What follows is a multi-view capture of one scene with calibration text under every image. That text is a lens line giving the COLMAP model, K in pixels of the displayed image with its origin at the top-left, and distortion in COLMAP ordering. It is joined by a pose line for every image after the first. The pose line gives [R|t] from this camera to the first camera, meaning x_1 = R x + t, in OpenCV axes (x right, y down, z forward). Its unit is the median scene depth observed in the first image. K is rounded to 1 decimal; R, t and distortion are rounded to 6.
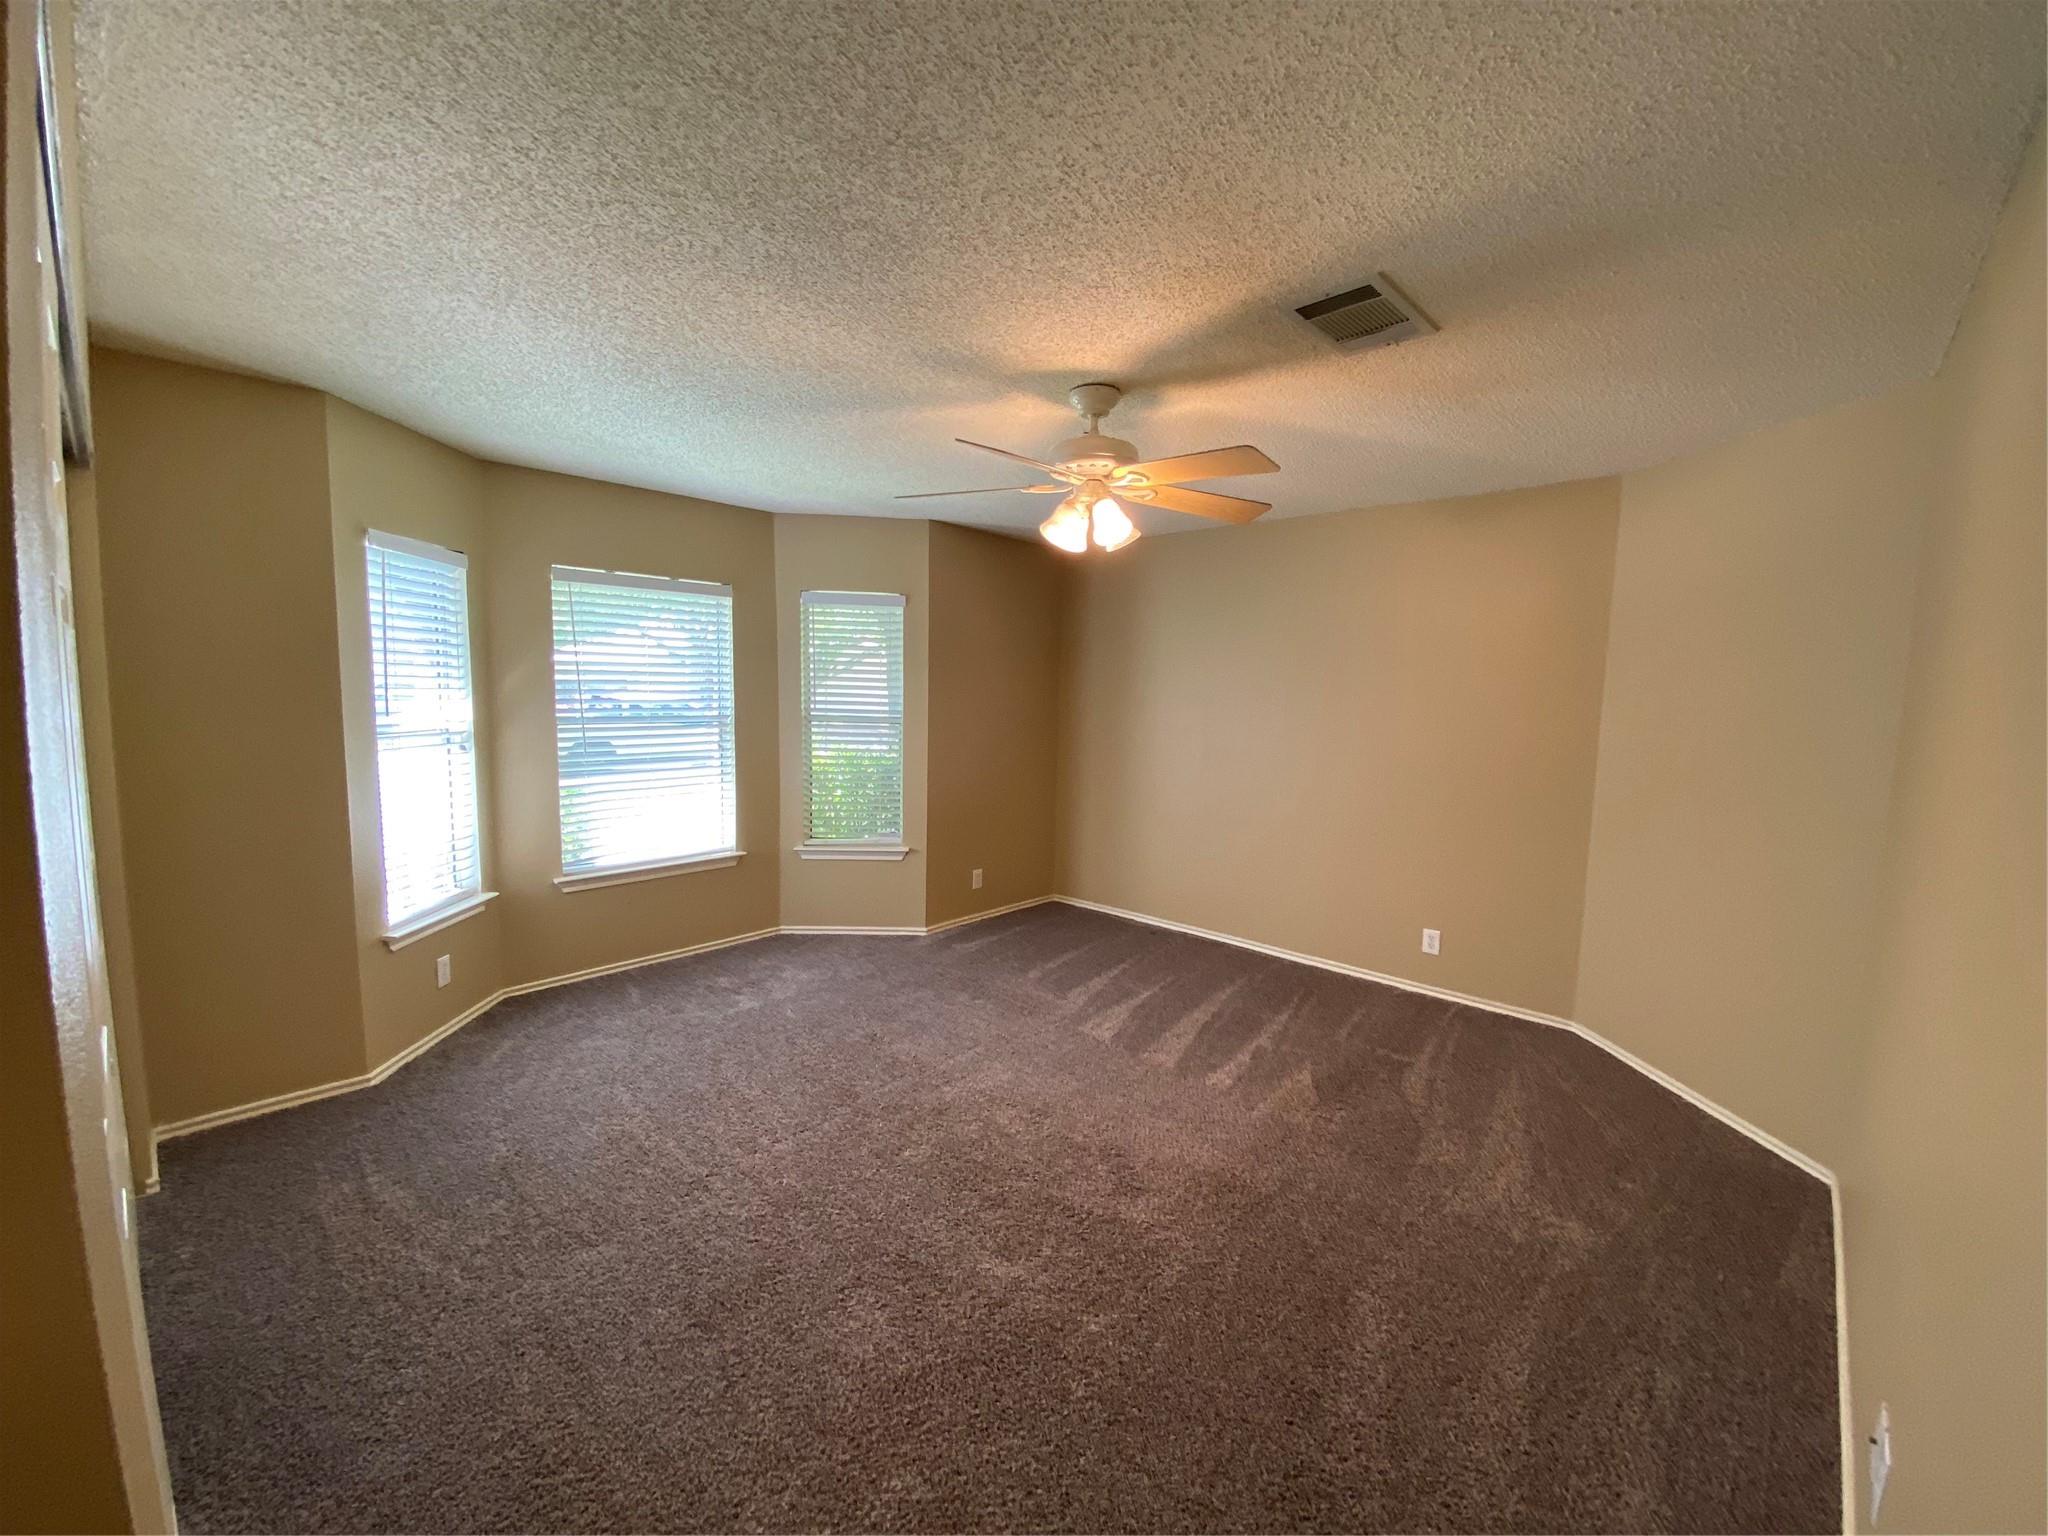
lens RADIAL K [[820.9, 0, 1026.5], [0, 820.9, 769.2], [0, 0, 1]] dist [0.034094, -0.025241]
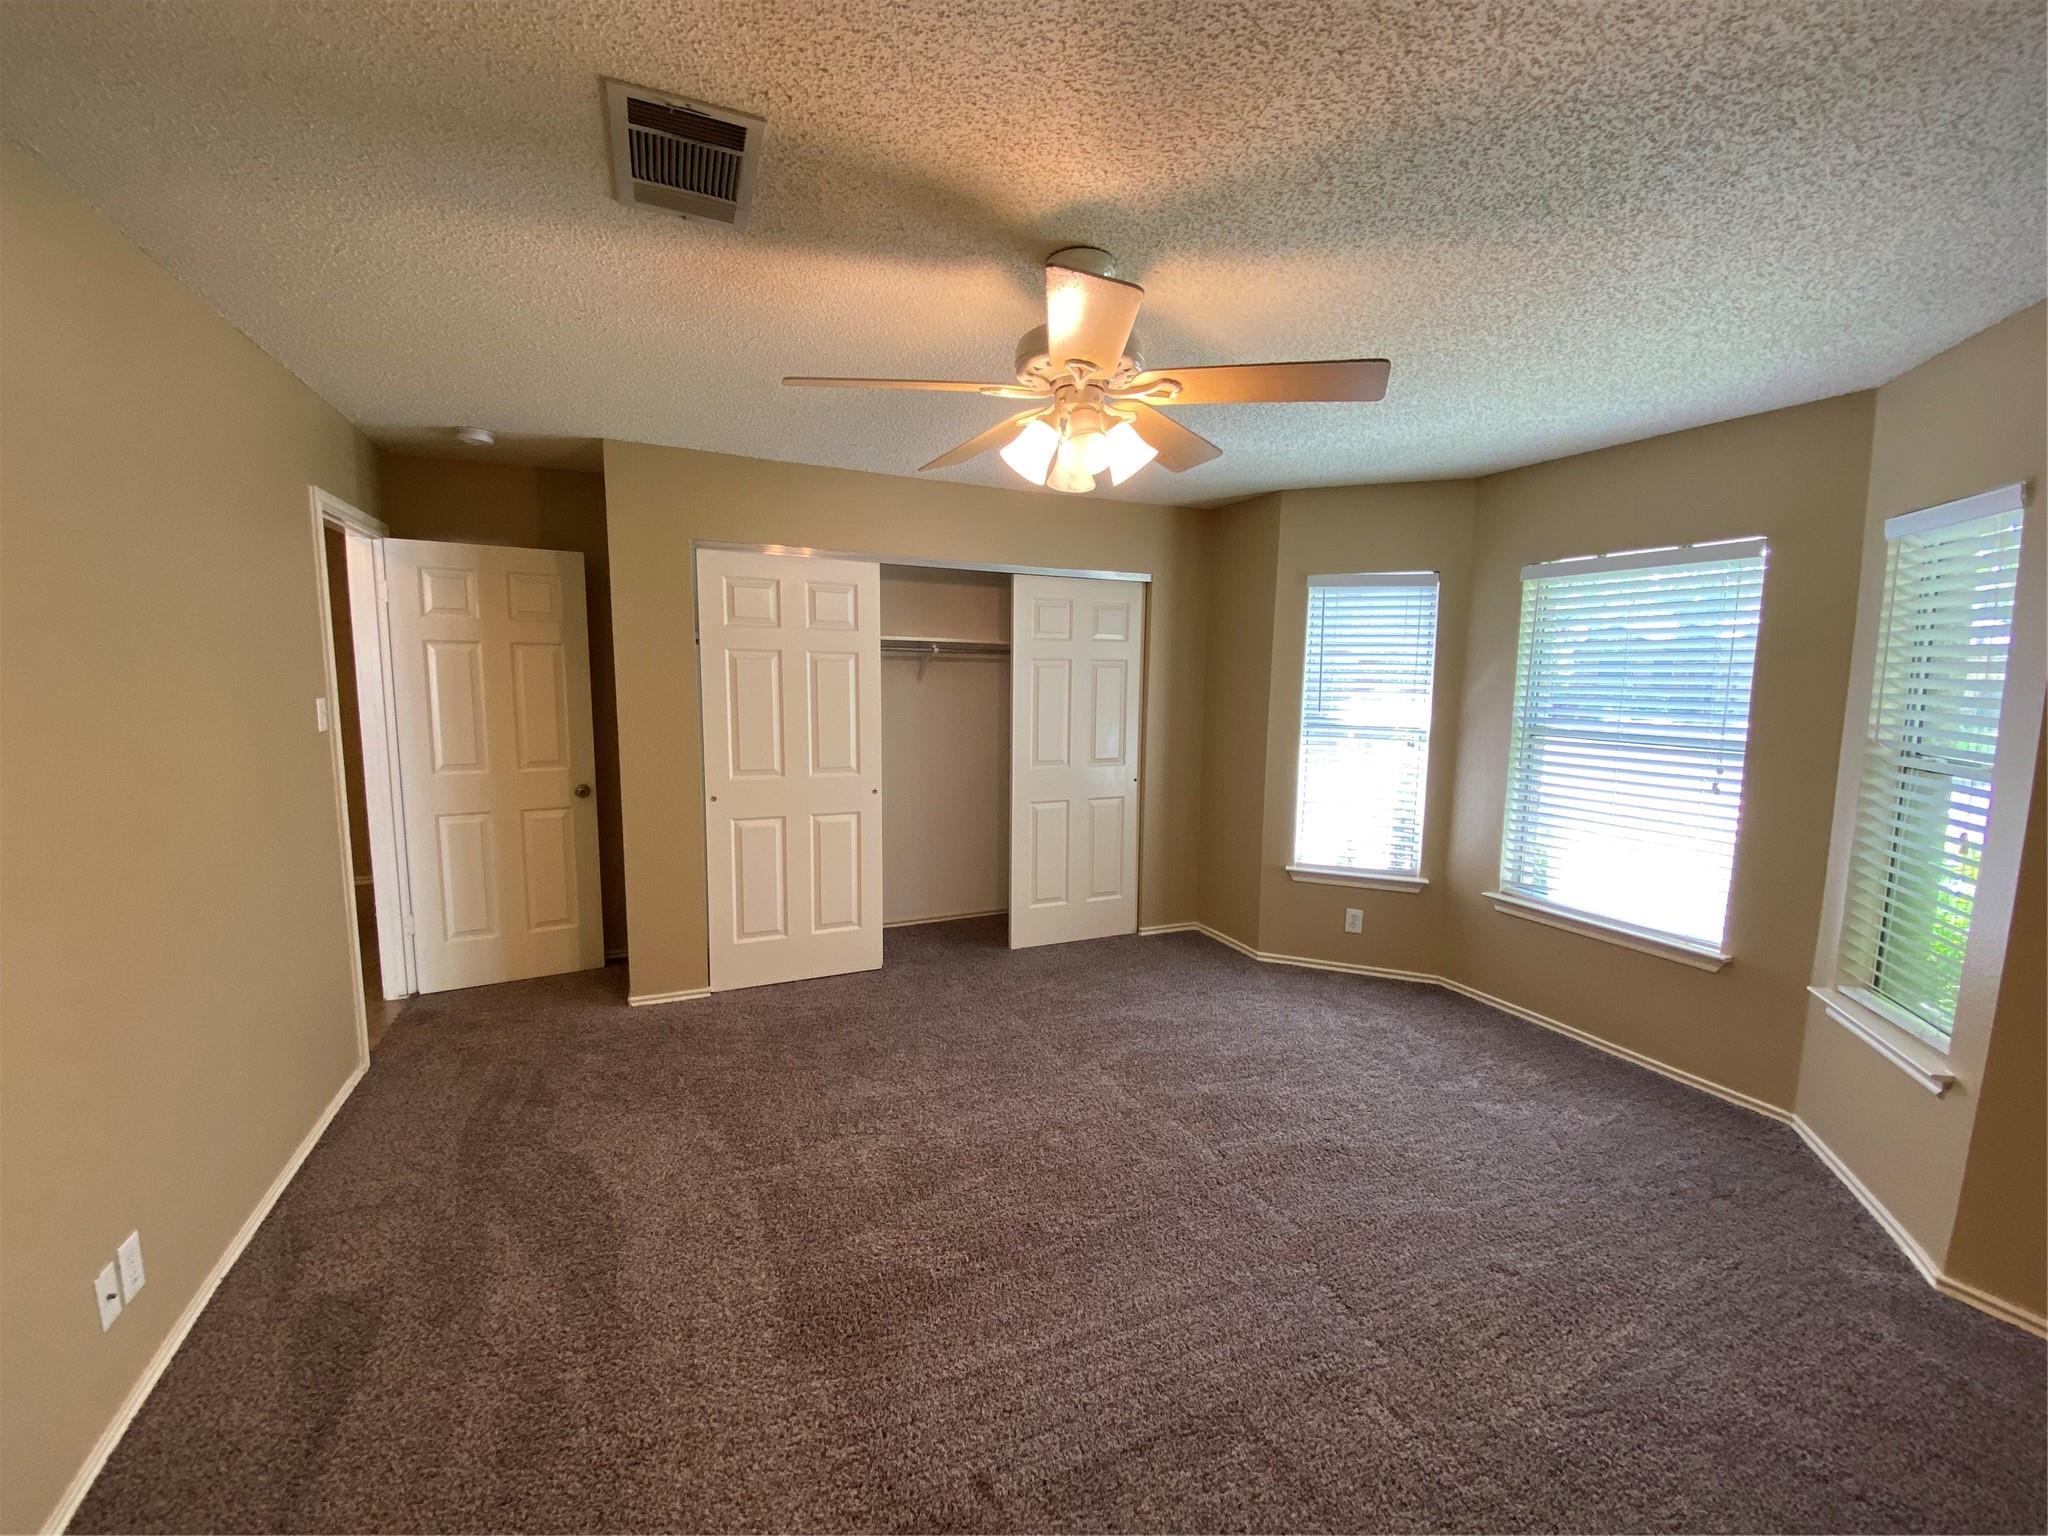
lens RADIAL K [[820.9, 0, 1026.5], [0, 820.9, 769.2], [0, 0, 1]] dist [0.034094, -0.025241]
pose [[-0.377755, 0.080701, -0.922382, 0.516678], [-0.122989, 0.982994, 0.136373, -0.073864], [0.917701, 0.164958, -0.361405, 0.833935]]
